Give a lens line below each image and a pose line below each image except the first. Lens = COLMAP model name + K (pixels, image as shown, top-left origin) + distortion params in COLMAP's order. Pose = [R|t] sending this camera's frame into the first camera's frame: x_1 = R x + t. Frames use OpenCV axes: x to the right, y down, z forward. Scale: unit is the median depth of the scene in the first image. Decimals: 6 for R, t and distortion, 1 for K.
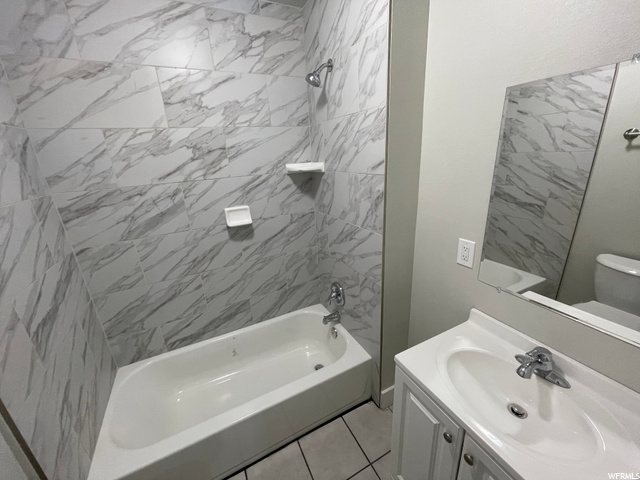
lens RADIAL K [[259.0, 0, 319.4], [0, 259.0, 240.4], [0, 0, 1]] dist [0.001815, -0.001143]
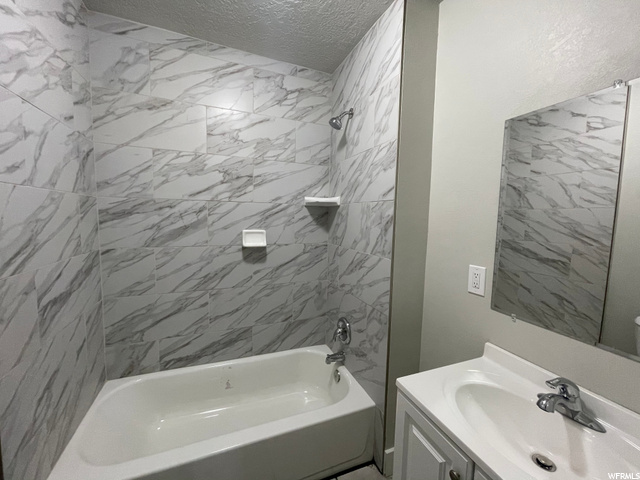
lens RADIAL K [[259.0, 0, 318.1], [0, 259.0, 236.9], [0, 0, 1]] dist [0.001815, -0.001143]
pose [[0.993098, 0.084335, -0.081513, 0.034378], [-0.100797, 0.969025, -0.225458, 0.131368], [0.059974, 0.232118, 0.970837, -0.005116]]
